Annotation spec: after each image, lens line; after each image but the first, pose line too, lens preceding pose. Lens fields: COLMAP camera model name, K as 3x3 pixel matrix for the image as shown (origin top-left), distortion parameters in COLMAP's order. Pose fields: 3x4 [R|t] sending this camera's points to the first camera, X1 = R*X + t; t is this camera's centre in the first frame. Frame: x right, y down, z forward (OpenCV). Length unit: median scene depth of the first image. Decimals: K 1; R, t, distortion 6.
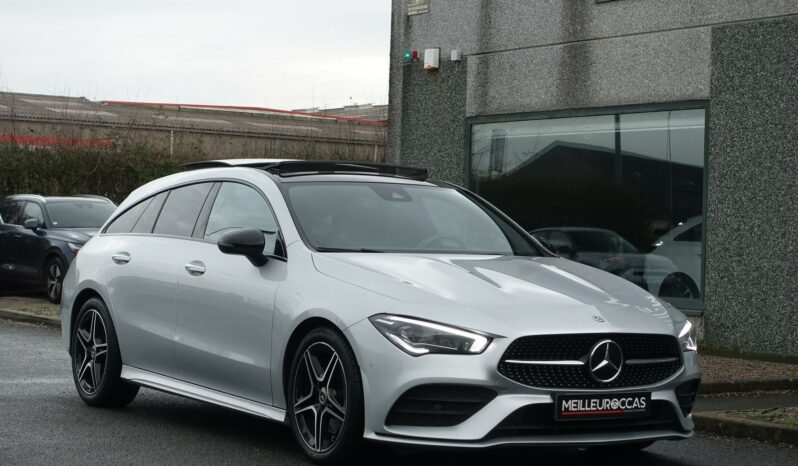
lens RADIAL K [[1849.8, 0, 399.0], [0, 1849.8, 233.0], [0, 0, 1]] dist [-0.006249, 0.211464]
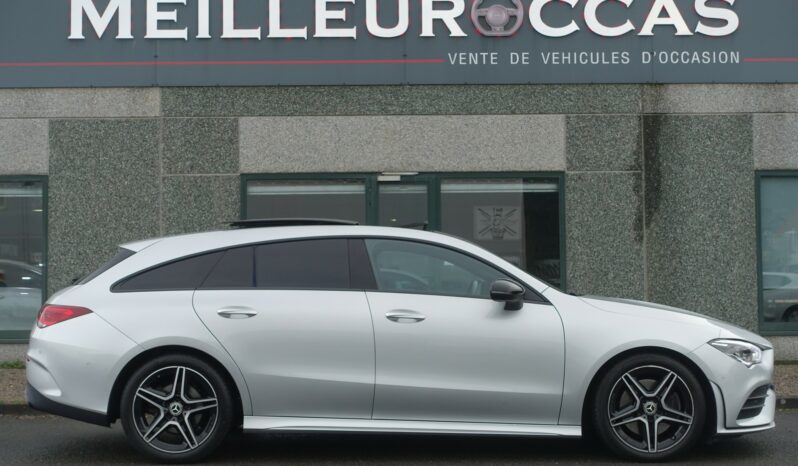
lens RADIAL K [[1189.8, 0, 399.0], [0, 1189.8, 233.0], [0, 0, 1]] dist [0.008868, -0.050803]
pose [[0.524544, 0.005922, 0.851363, -0.428991], [0.020824, 0.999587, -0.019783, -0.010321], [-0.851129, 0.028106, 0.524204, 0.366973]]
